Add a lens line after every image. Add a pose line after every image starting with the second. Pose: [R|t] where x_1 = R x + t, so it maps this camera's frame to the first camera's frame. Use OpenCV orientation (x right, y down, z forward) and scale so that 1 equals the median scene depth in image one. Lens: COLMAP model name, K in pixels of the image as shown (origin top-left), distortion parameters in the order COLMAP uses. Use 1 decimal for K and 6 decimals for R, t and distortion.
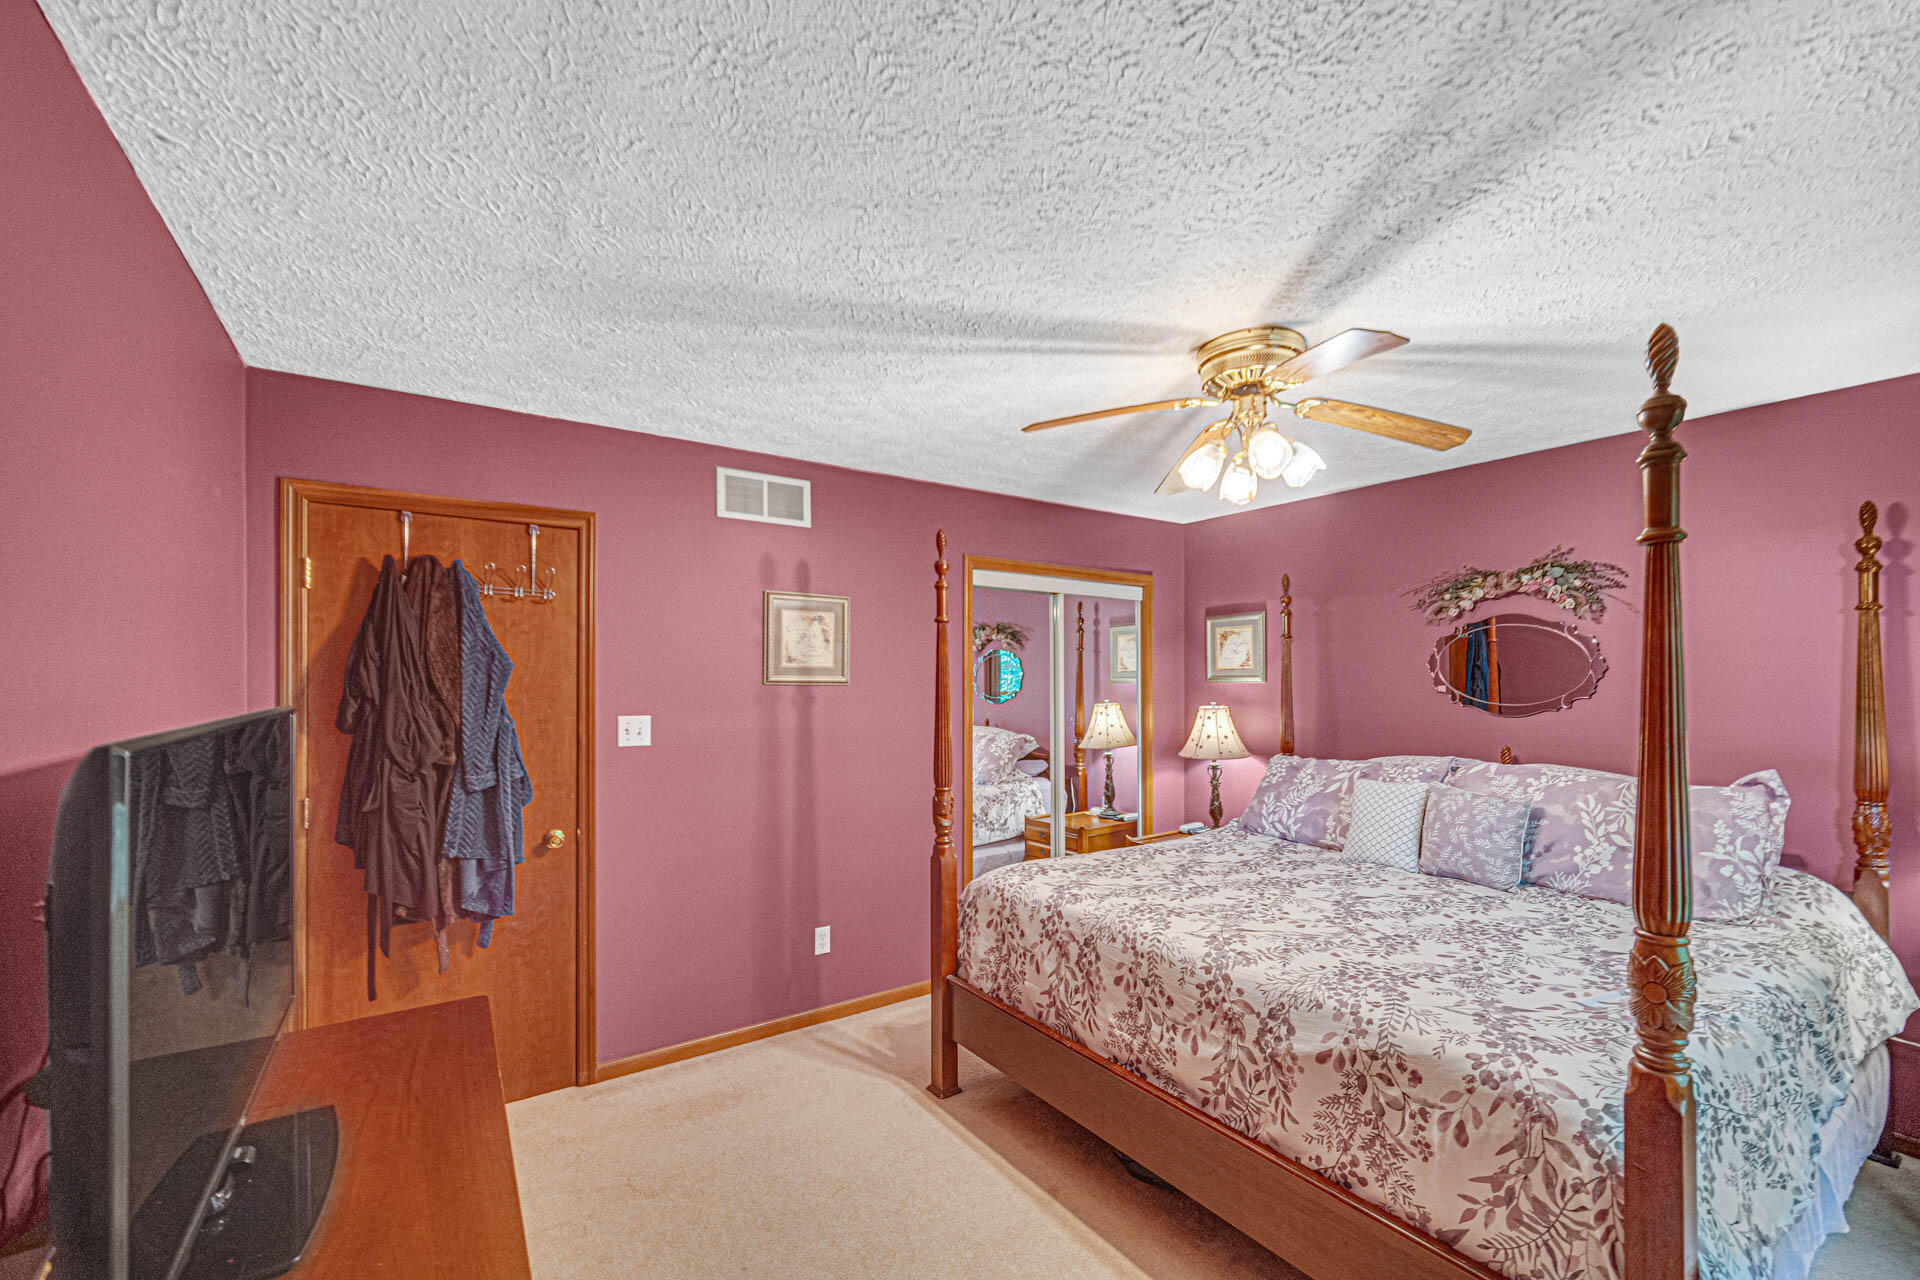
lens RADIAL K [[779.4, 0, 956.2], [0, 779.4, 680.4], [0, 0, 1]] dist [-0.002241, 0.000521]
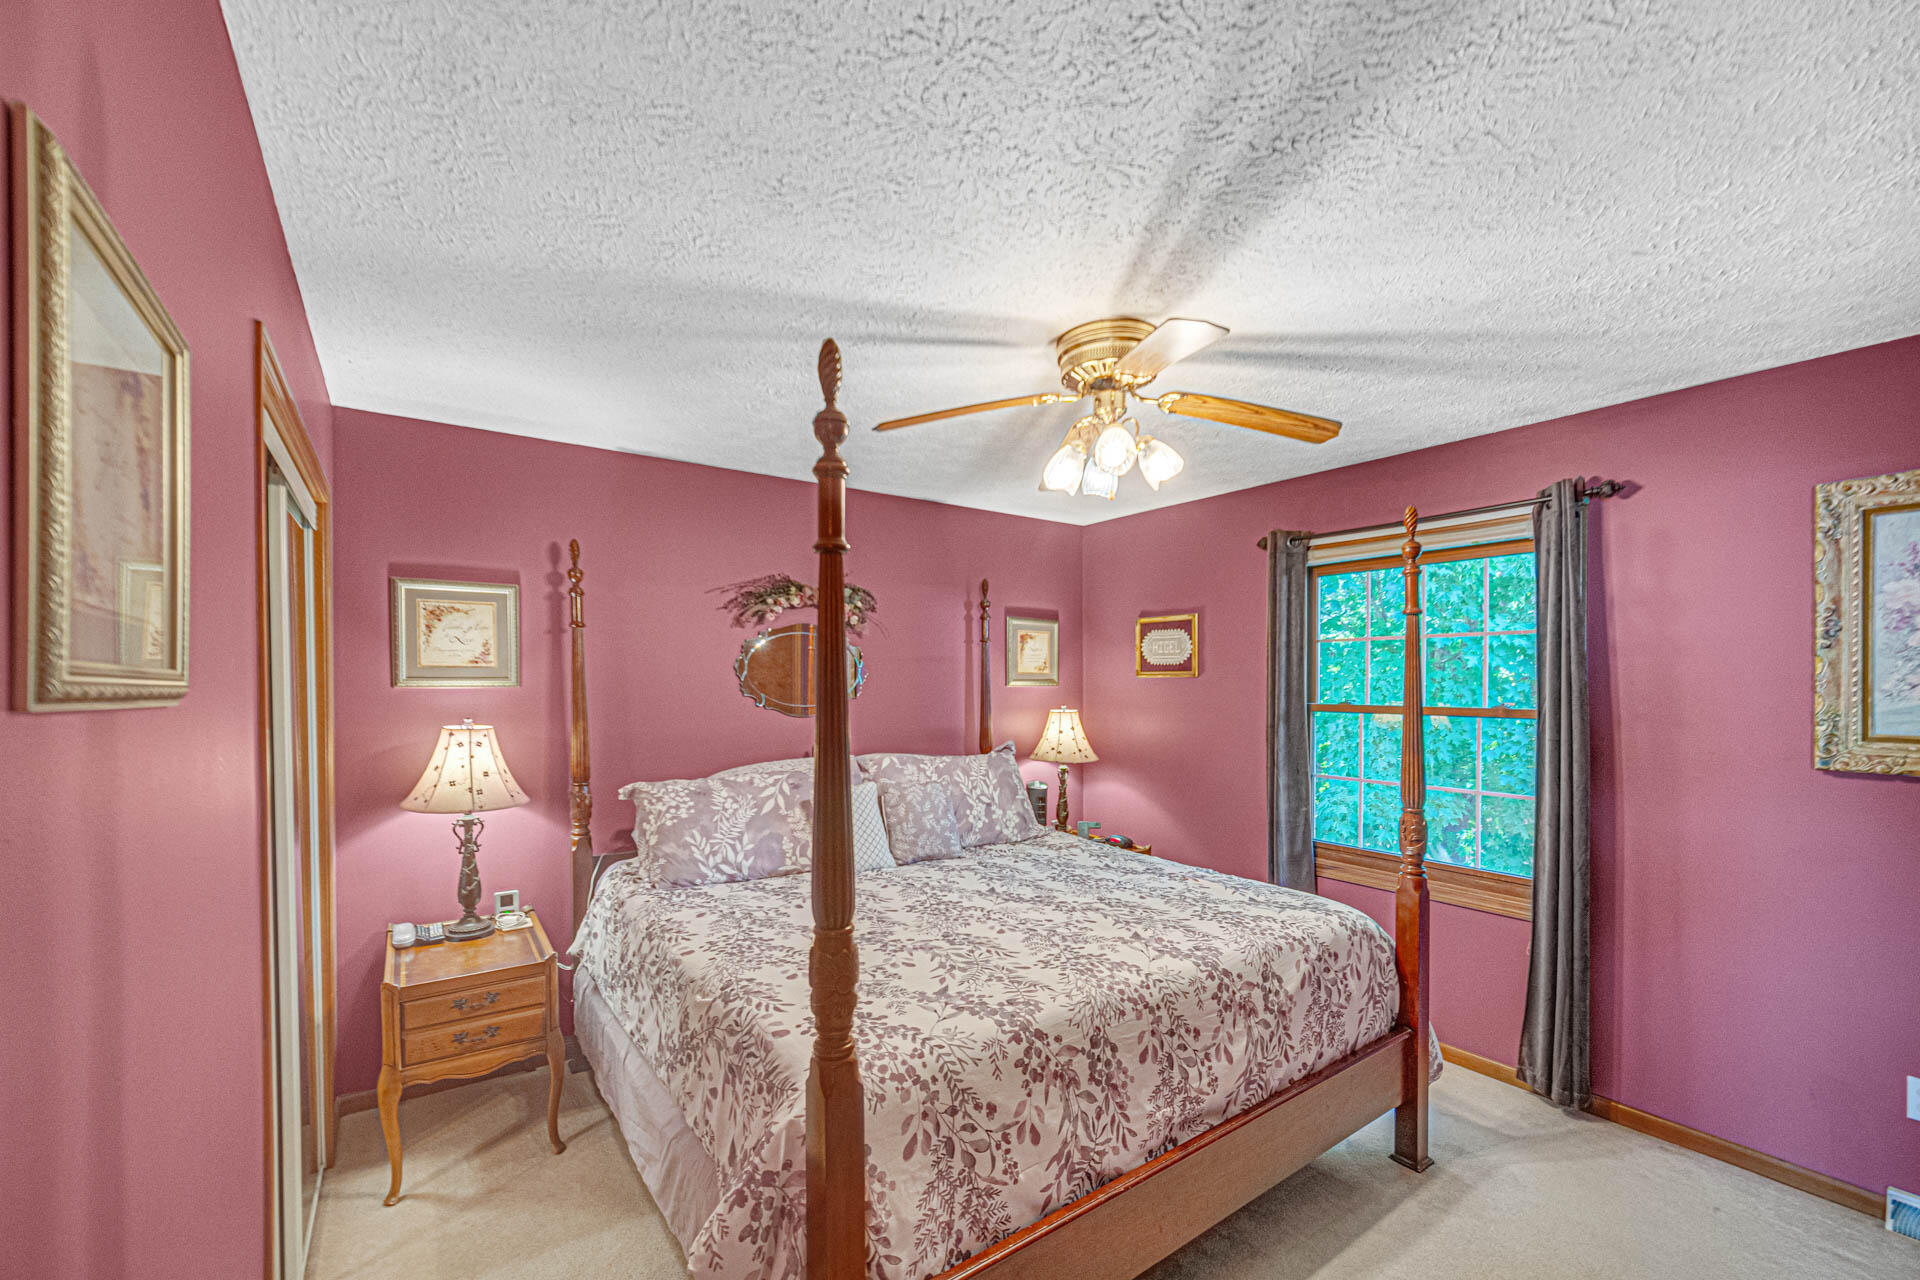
lens RADIAL K [[779.4, 0, 961.4], [0, 779.4, 686.3], [0, 0, 1]] dist [-0.002241, 0.000521]
pose [[-0.015986, -0.005406, 0.999858, -0.547251], [0.002070, 0.999983, 0.005440, -0.002104], [-0.999870, 0.002157, -0.015975, 1.107601]]
